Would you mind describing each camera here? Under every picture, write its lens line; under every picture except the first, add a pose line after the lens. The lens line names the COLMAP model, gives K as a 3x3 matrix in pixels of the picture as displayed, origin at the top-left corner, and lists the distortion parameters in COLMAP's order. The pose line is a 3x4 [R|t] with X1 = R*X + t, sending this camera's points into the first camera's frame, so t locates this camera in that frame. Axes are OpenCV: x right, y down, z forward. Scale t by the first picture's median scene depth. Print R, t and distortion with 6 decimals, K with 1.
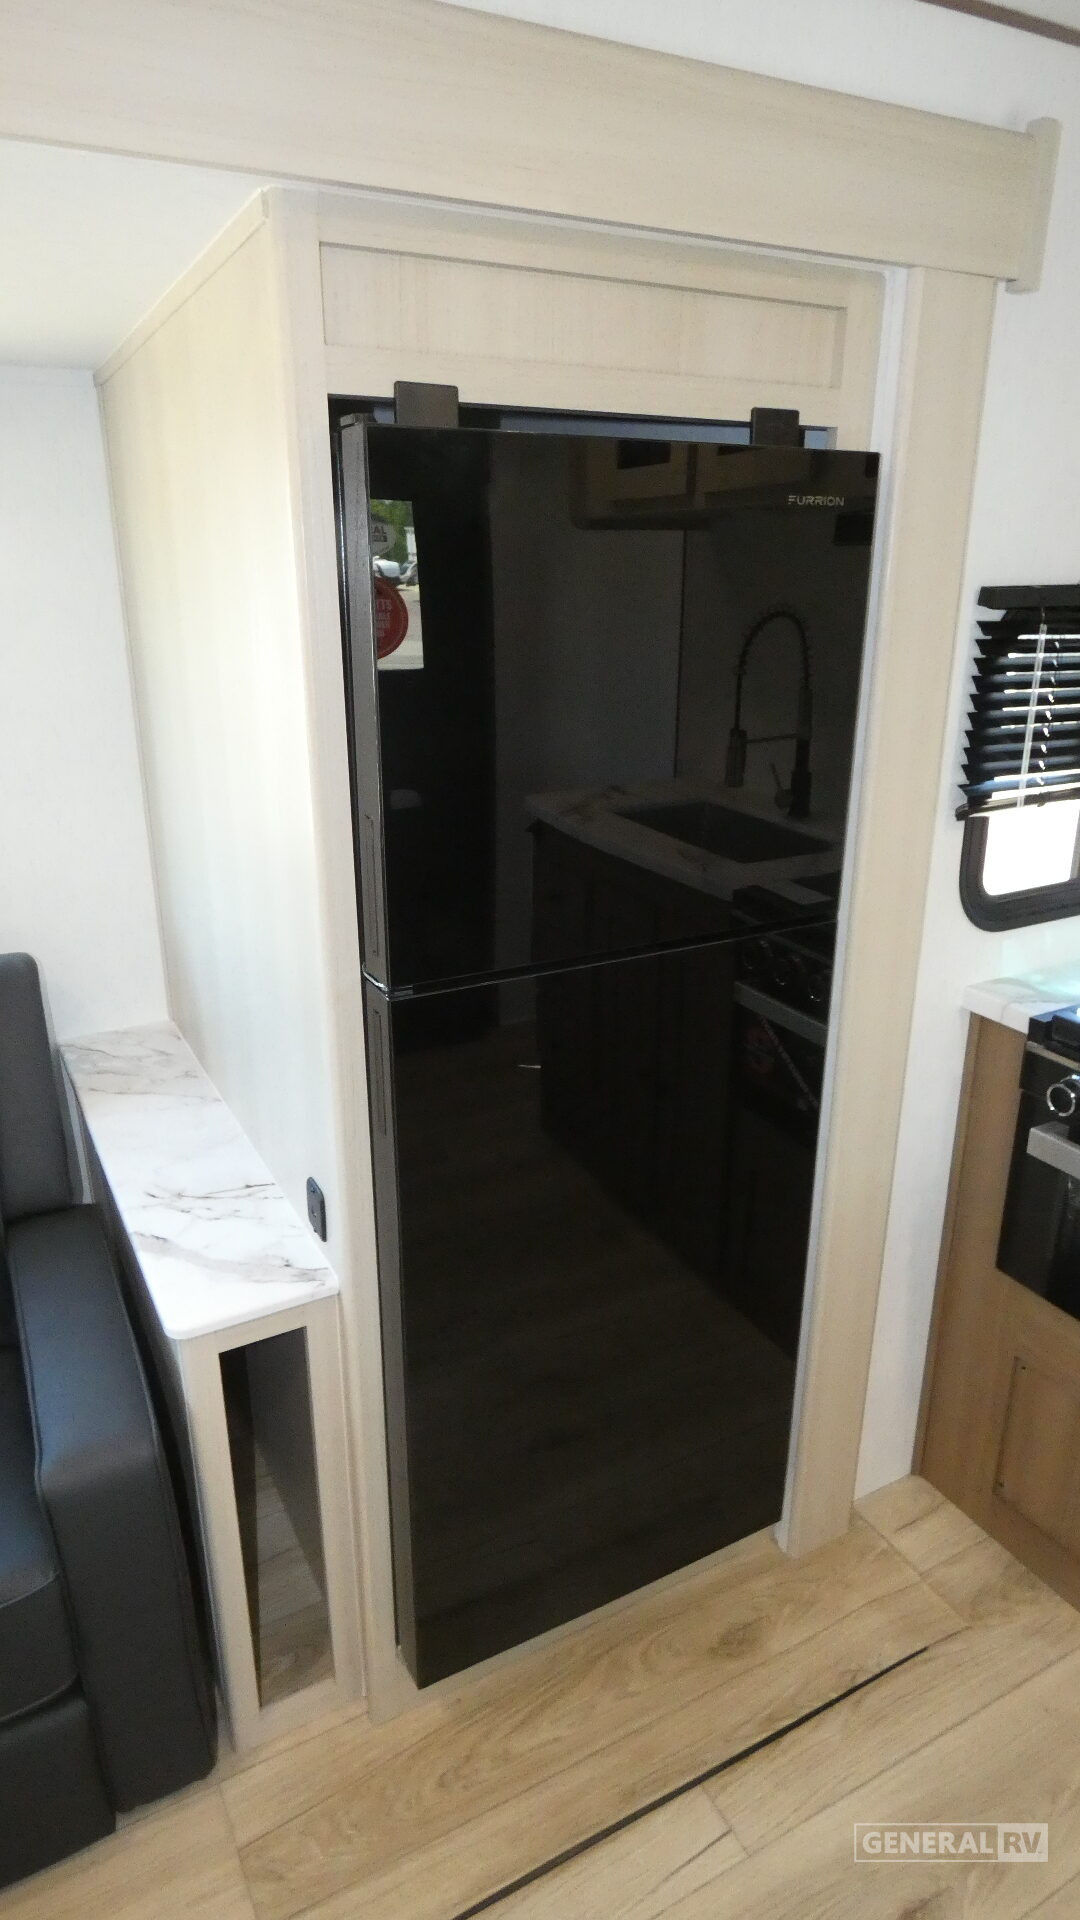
lens RADIAL K [[1140.6, 0, 532.0], [0, 1140.6, 963.8], [0, 0, 1]] dist [-0.001488, 0.001671]
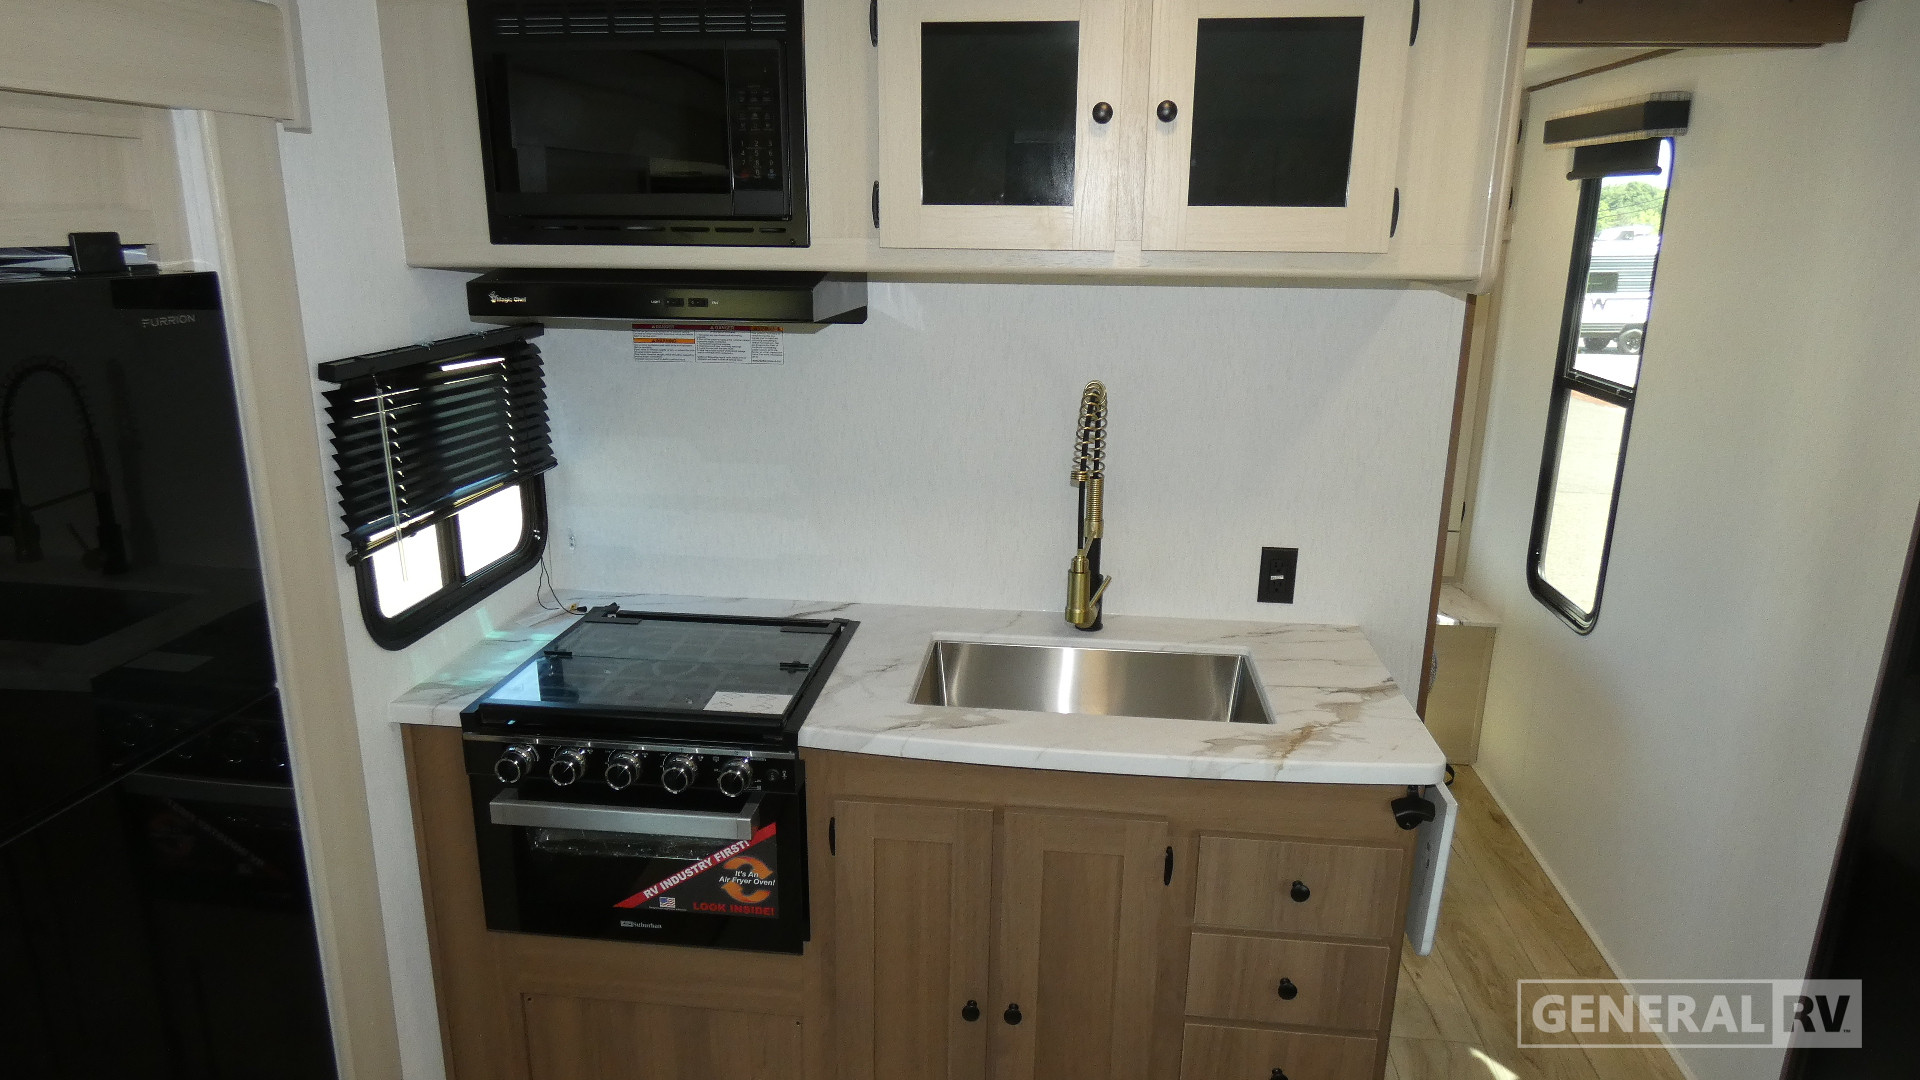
lens RADIAL K [[1153.2, 0, 954.9], [0, 1153.2, 534.1], [0, 0, 1]] dist [-0.005929, 0.002729]
pose [[0.571847, -0.206868, 0.793849, -0.170414], [0.257215, 0.964101, 0.065949, -0.076057], [-0.778994, 0.166477, 0.604528, -0.137408]]
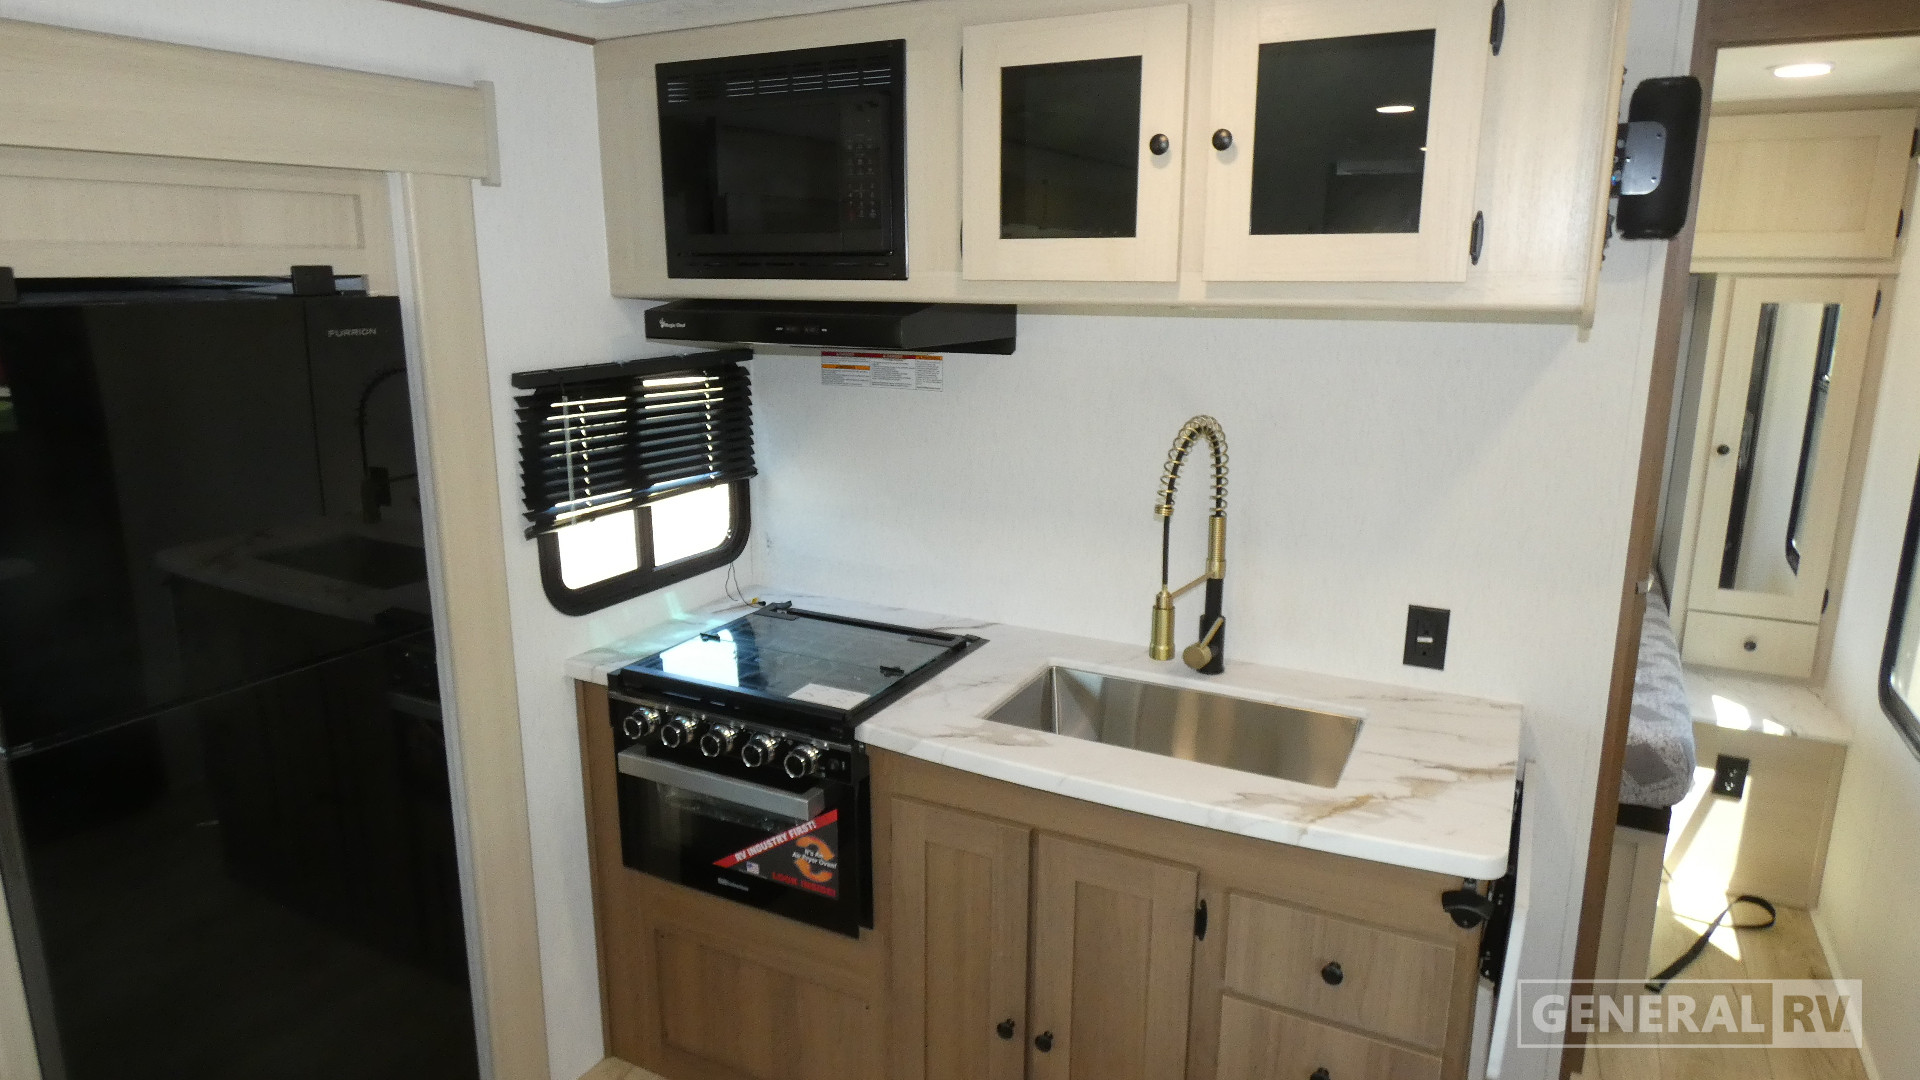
lens RADIAL K [[1153.2, 0, 954.9], [0, 1153.2, 534.1], [0, 0, 1]] dist [-0.005929, 0.002729]
pose [[0.831011, -0.123433, 0.542388, 0.052999], [0.179044, 0.982533, -0.050722, 0.027245], [-0.526653, 0.139262, 0.838596, -0.404879]]
